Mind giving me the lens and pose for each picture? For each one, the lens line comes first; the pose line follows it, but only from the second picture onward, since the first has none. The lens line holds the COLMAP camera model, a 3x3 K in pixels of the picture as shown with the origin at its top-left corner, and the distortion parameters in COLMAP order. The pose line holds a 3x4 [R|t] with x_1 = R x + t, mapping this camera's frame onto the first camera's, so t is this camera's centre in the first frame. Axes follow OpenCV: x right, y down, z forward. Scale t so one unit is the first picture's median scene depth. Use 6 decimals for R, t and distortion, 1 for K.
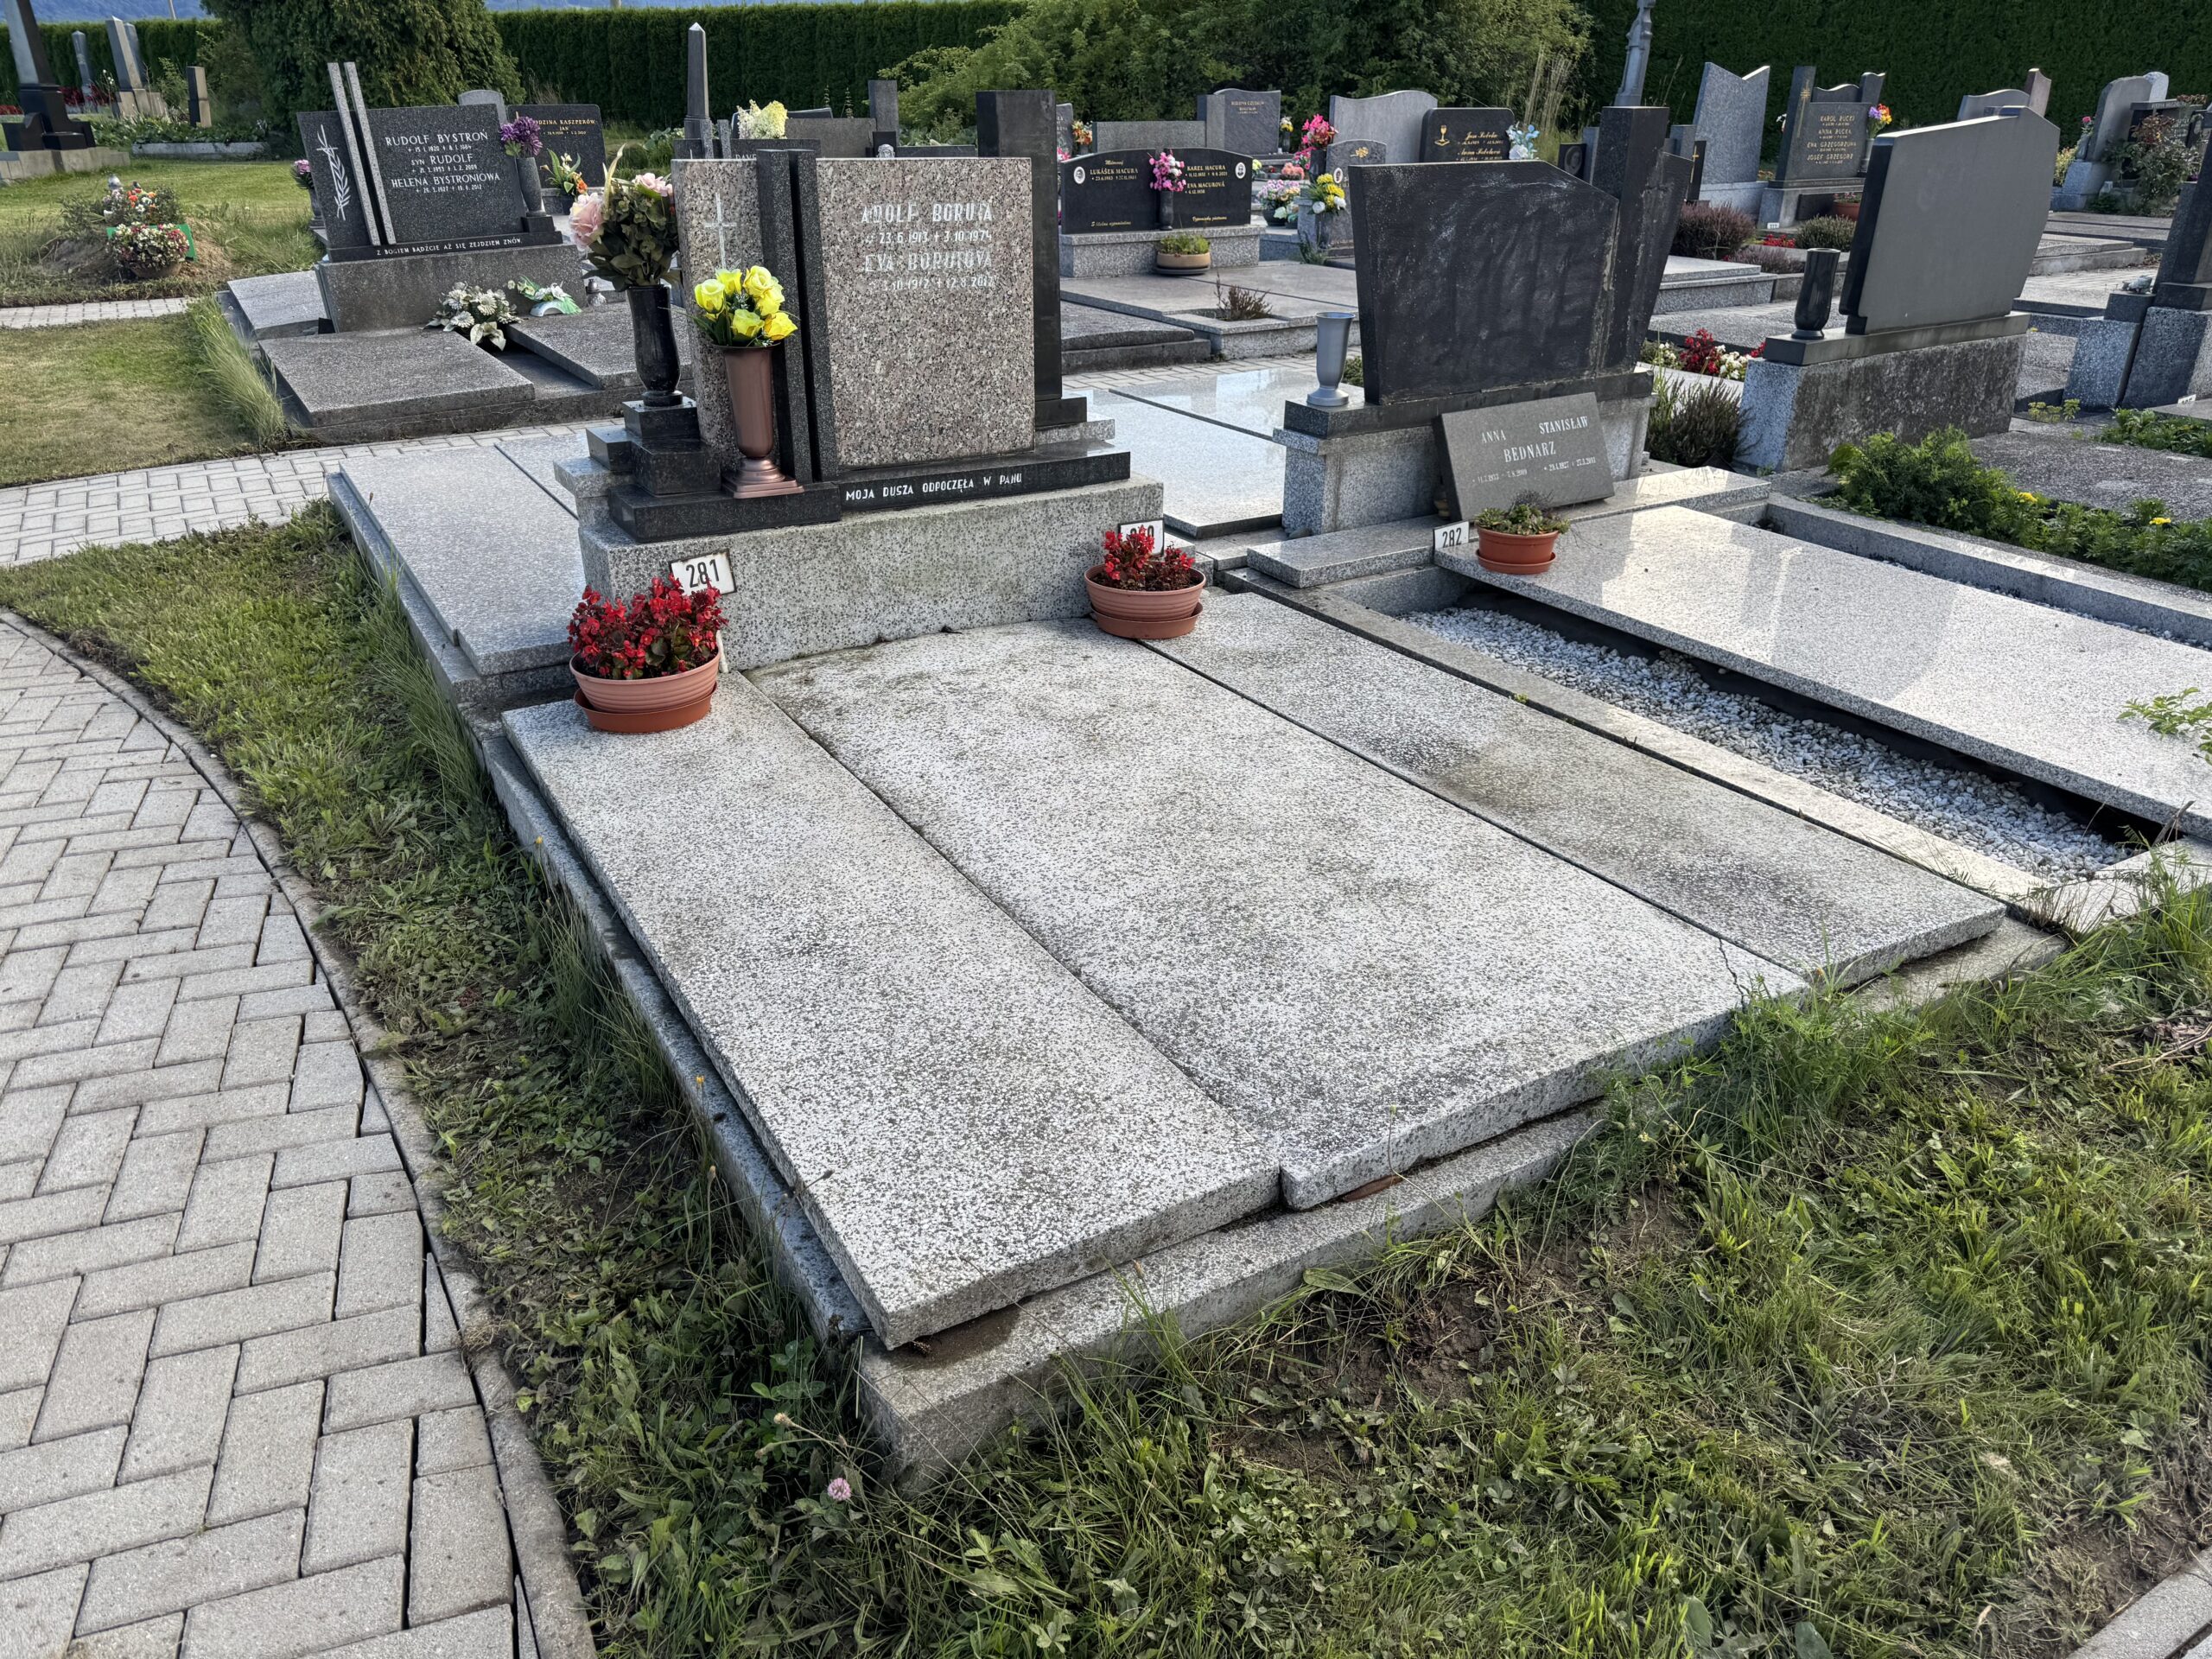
lens RADIAL K [[1577.3, 0, 1102.3], [0, 1577.3, 827.7], [0, 0, 1]] dist [0.004698, -0.017187]
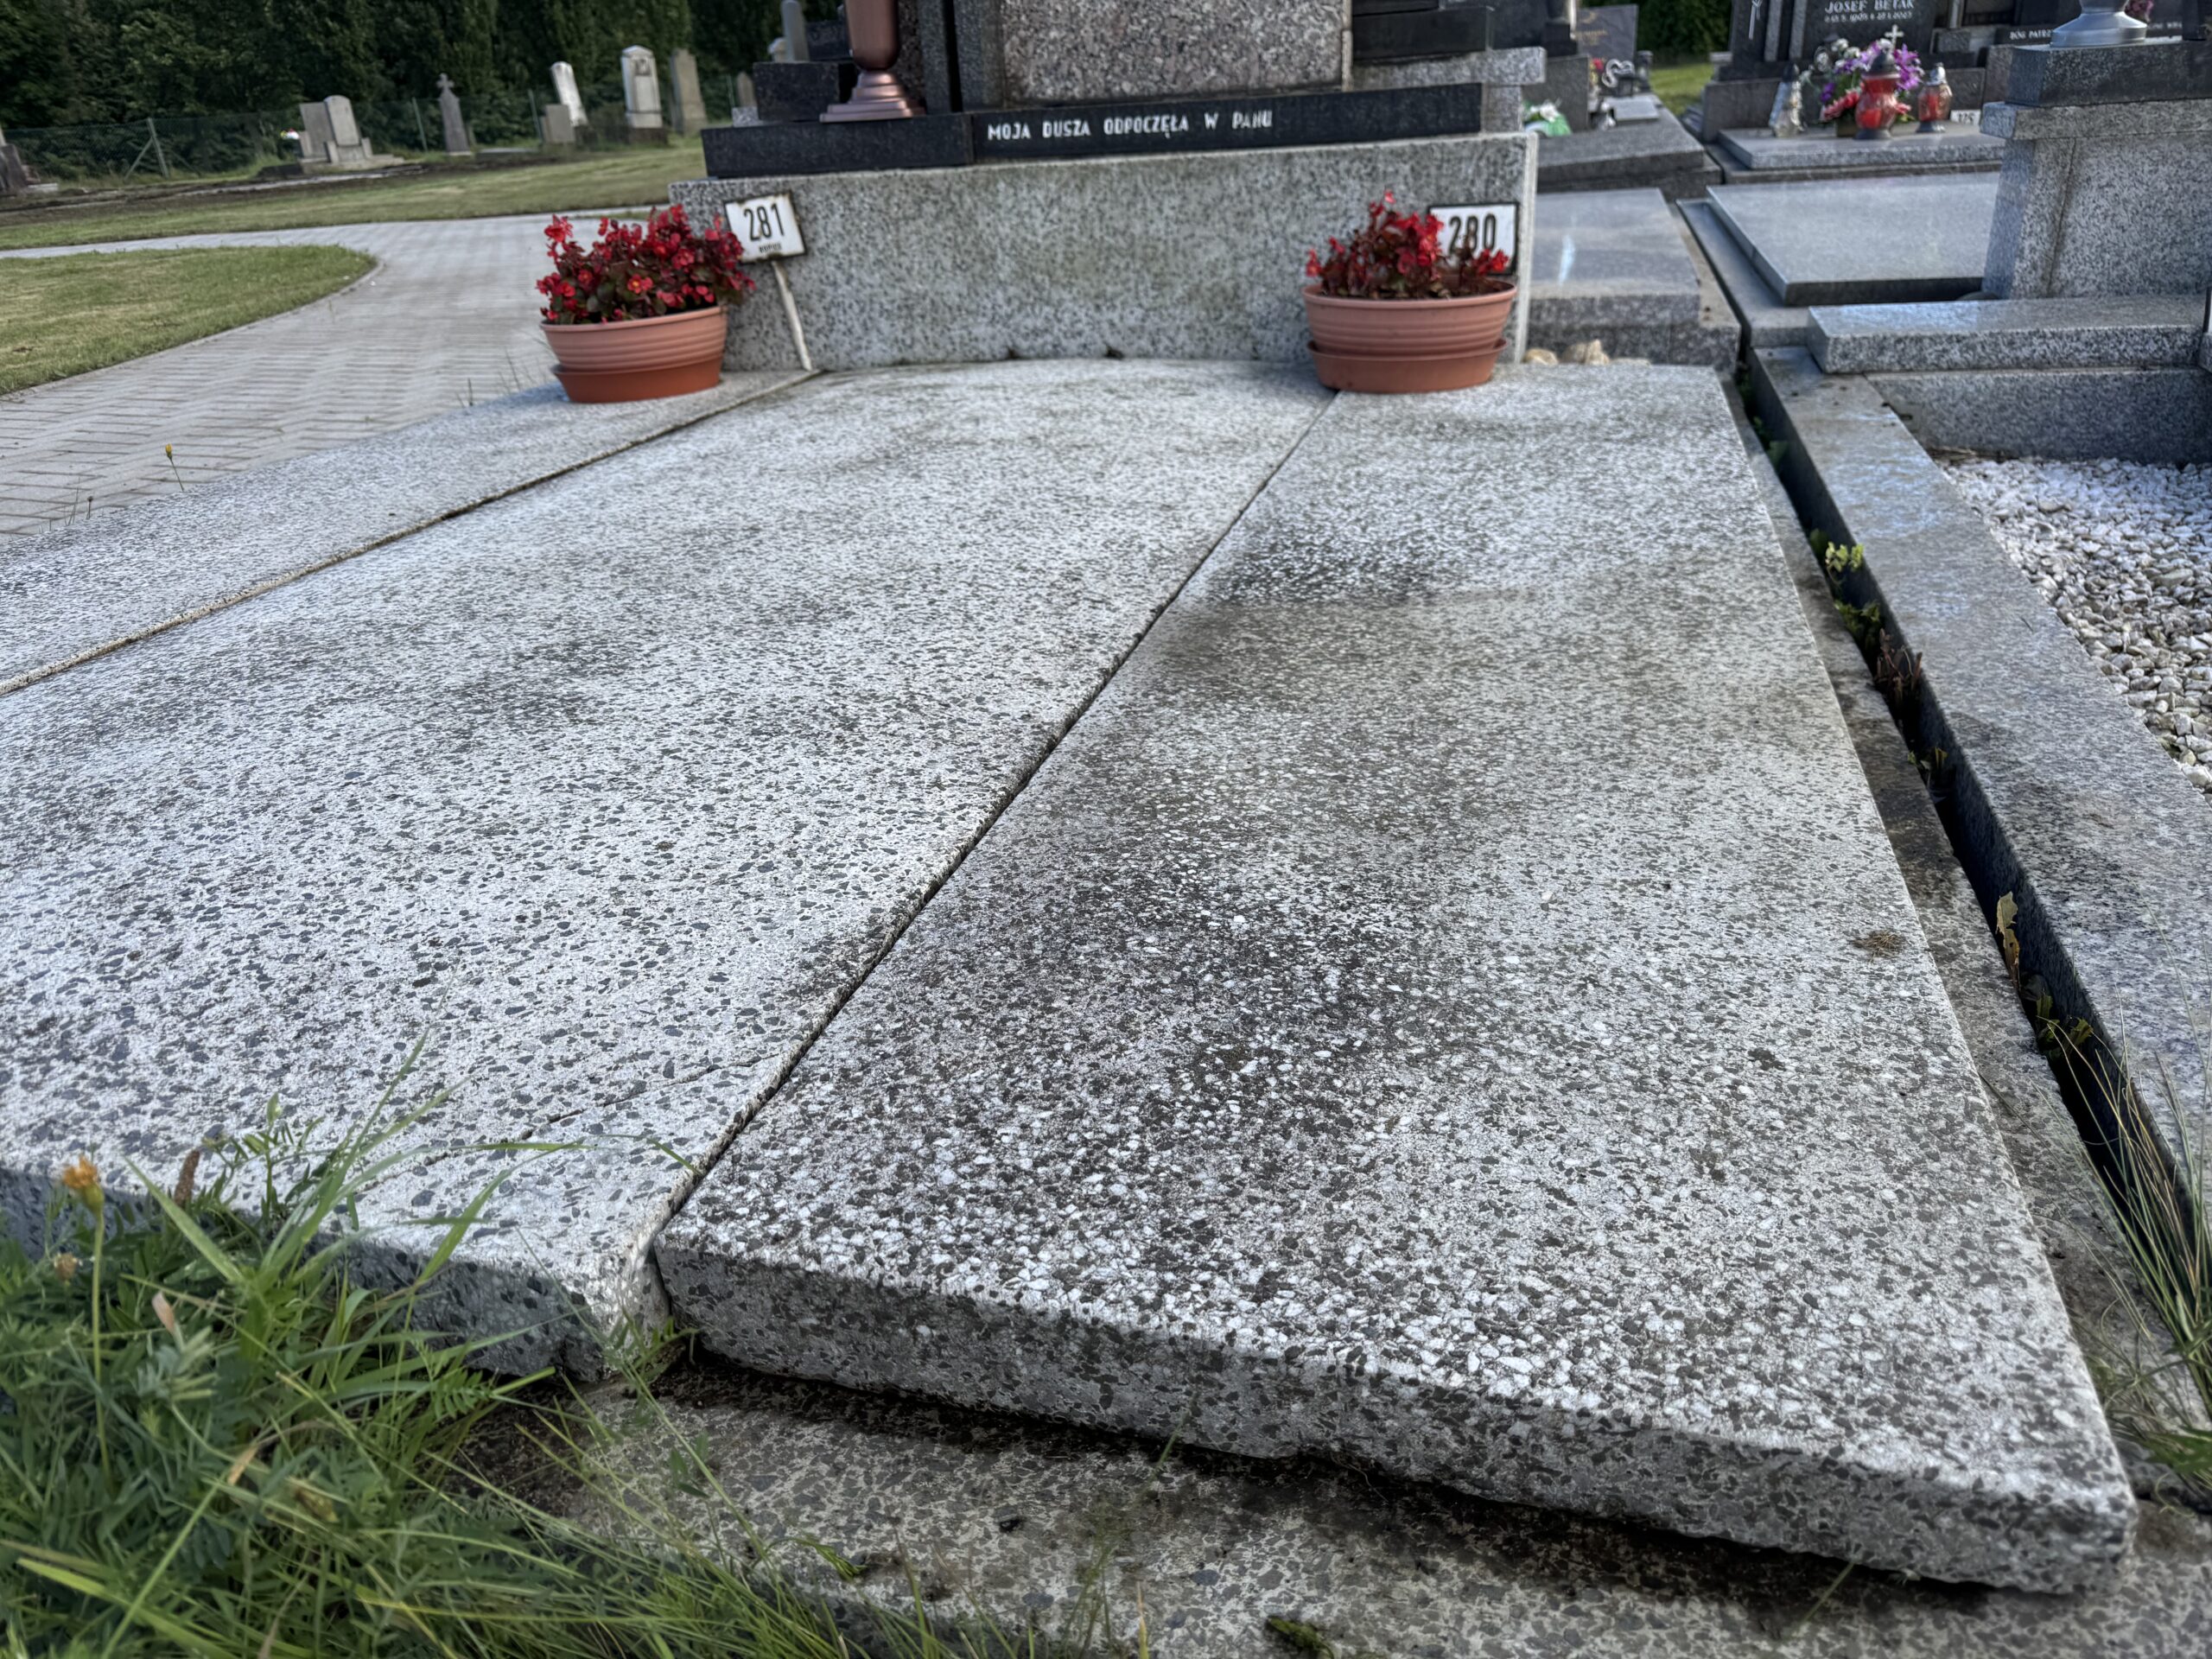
lens RADIAL K [[1577.3, 0, 1102.3], [0, 1577.3, 827.7], [0, 0, 1]] dist [0.004698, -0.017187]
pose [[0.716598, 0.256035, -0.648794, 0.385443], [-0.230312, 0.964874, 0.126389, -0.013311], [0.658364, 0.058855, 0.750395, 0.505845]]
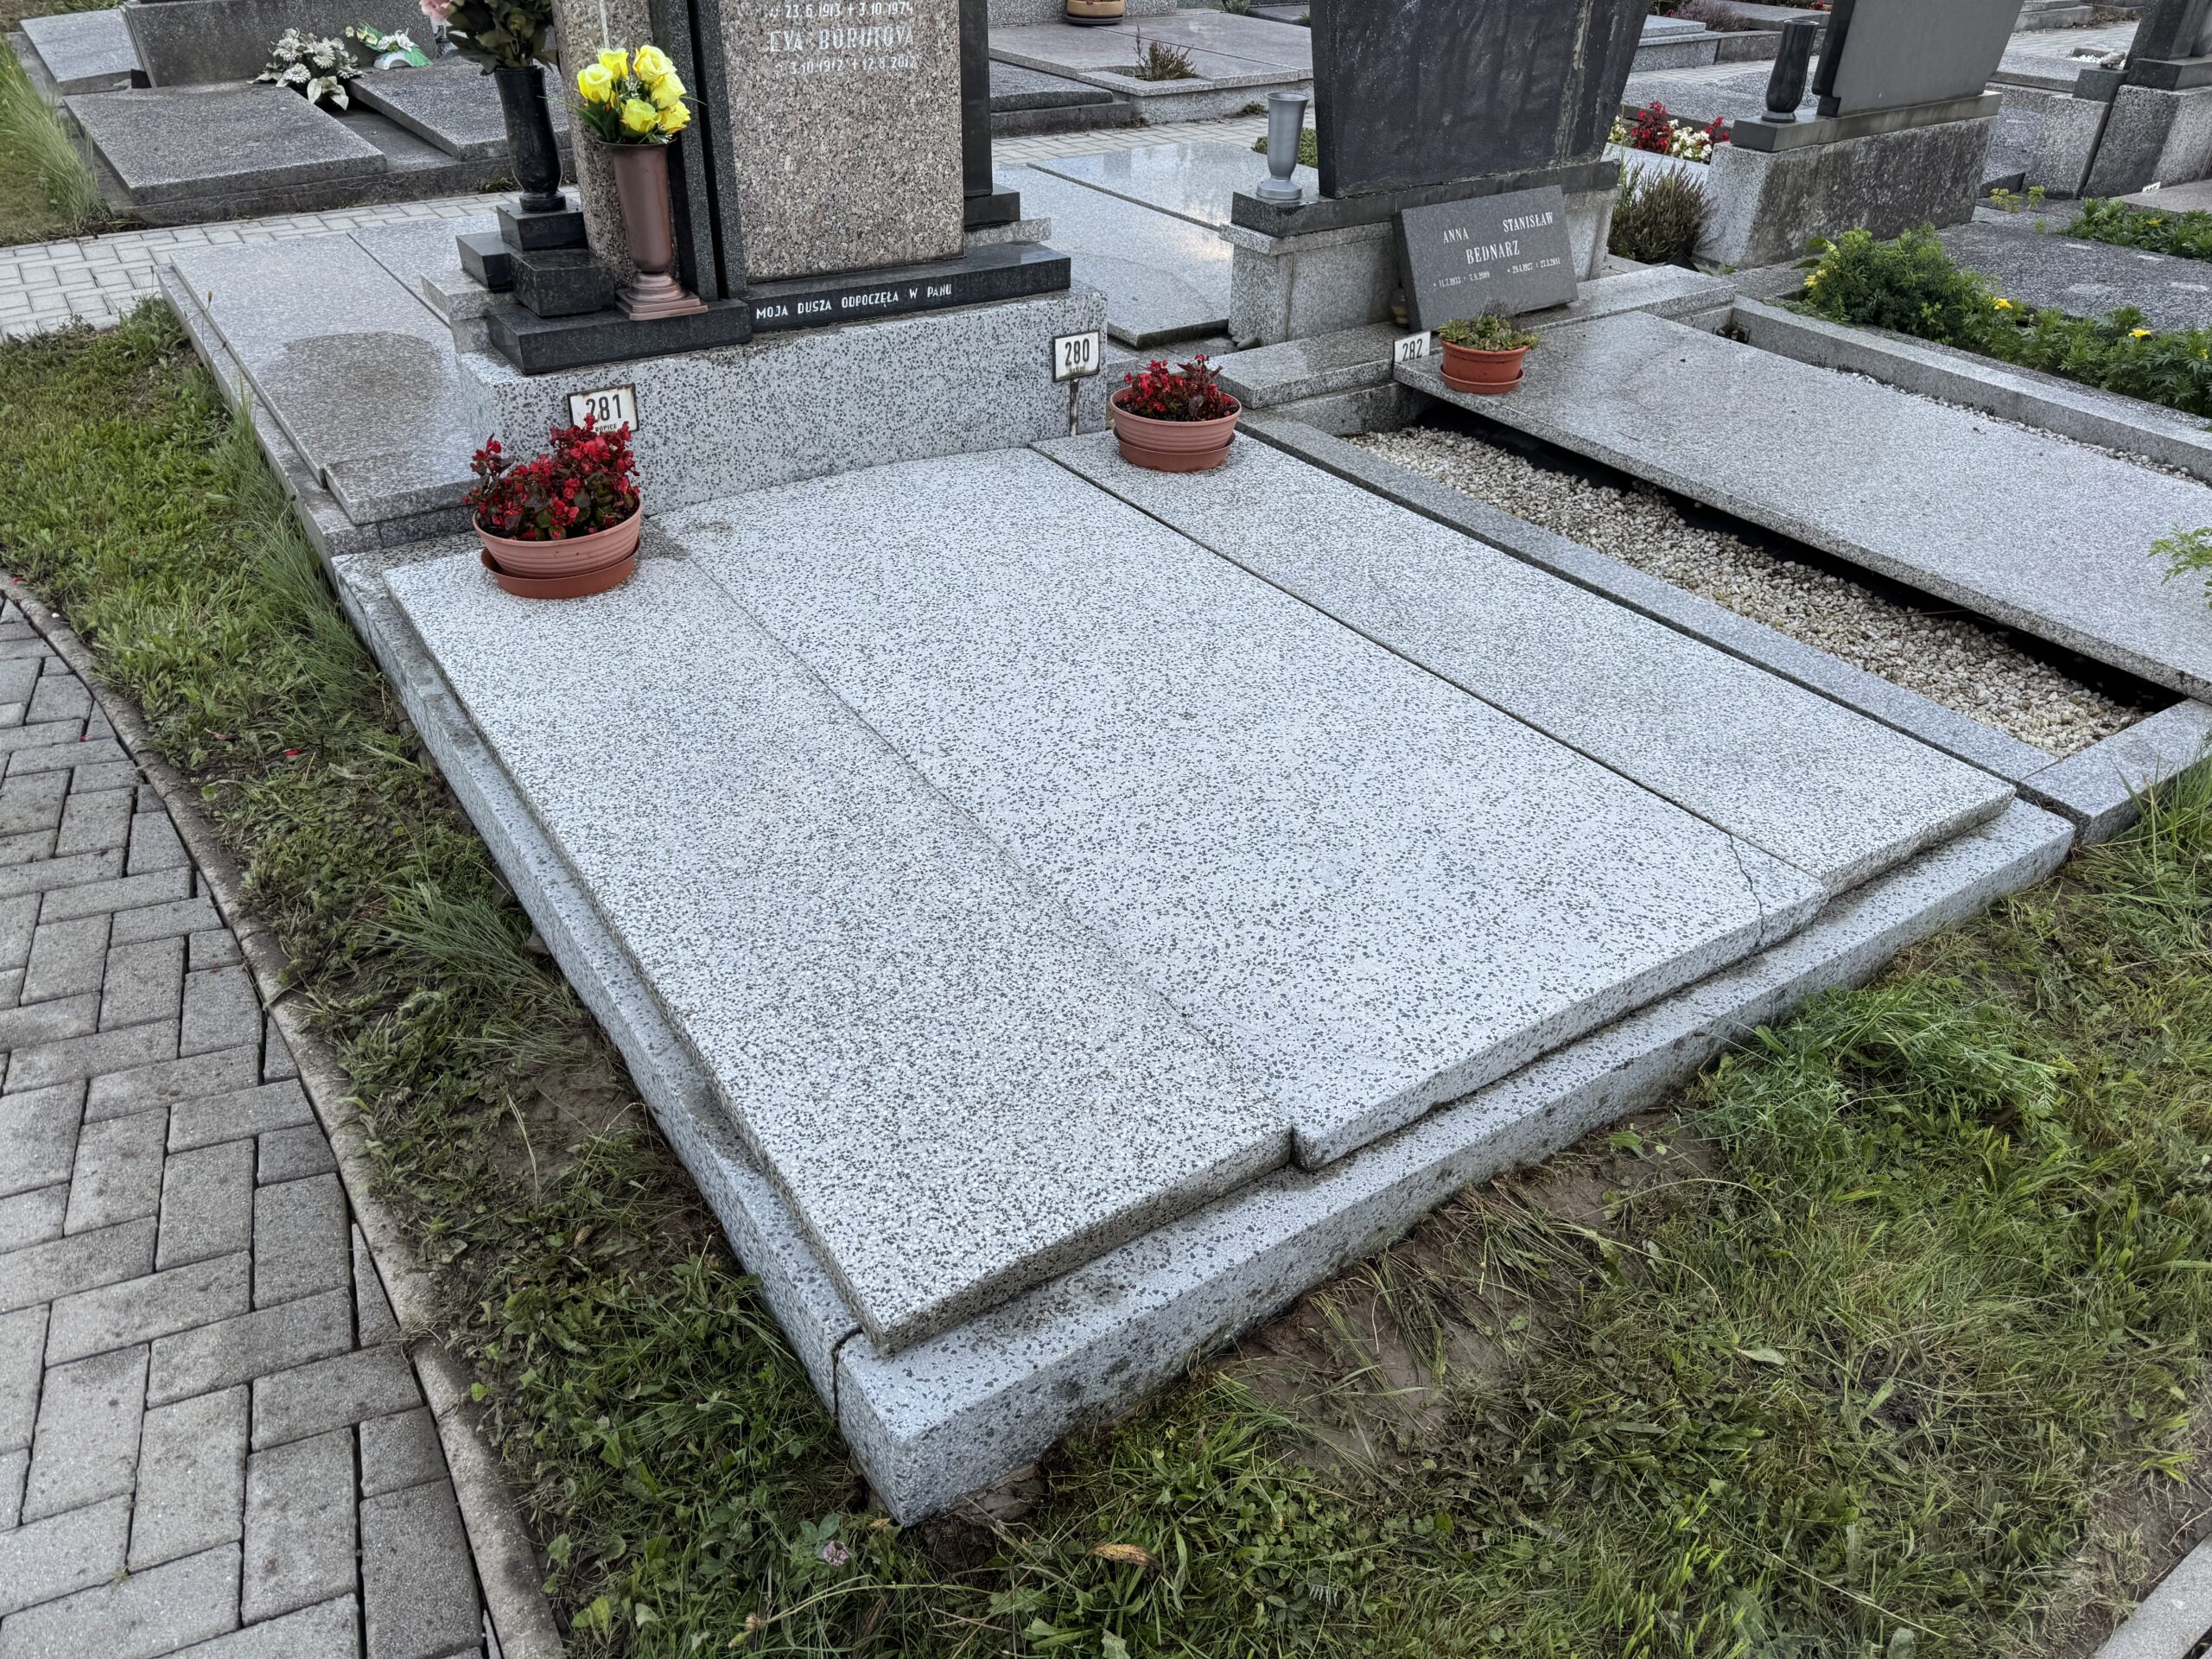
lens RADIAL K [[1576.7, 0, 1106.0], [0, 1576.7, 824.7], [0, 0, 1]] dist [-0.000987, -0.007820]
pose [[0.997810, -0.019345, 0.063246, -0.025802], [0.010180, 0.989794, 0.142140, -0.046112], [-0.065350, -0.141185, 0.987824, 0.058895]]
